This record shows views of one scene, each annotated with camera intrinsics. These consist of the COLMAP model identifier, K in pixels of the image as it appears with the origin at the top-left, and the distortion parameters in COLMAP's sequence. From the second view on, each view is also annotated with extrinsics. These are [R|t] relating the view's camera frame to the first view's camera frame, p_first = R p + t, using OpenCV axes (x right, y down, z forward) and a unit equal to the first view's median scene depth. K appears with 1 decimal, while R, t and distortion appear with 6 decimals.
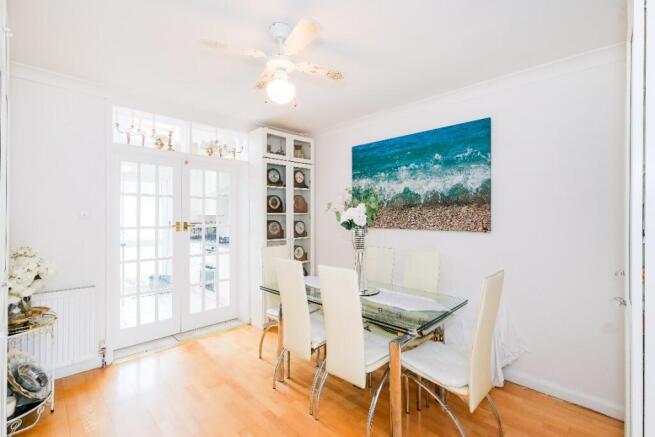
lens RADIAL K [[299.8, 0, 327.0], [0, 299.8, 215.7], [0, 0, 1]] dist [-0.001271, 0.000096]
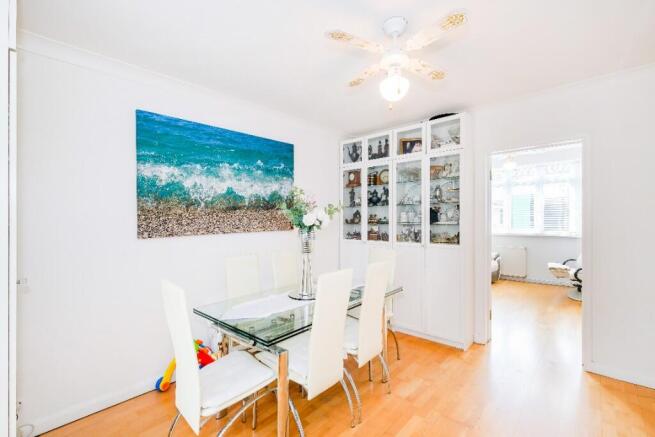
lens RADIAL K [[299.8, 0, 327.1], [0, 299.8, 217.2], [0, 0, 1]] dist [-0.001271, 0.000096]
pose [[-0.052734, -0.008621, 0.998571, -0.669006], [0.005055, 0.999948, 0.008900, -0.010843], [-0.998596, 0.005517, -0.052687, 0.763468]]
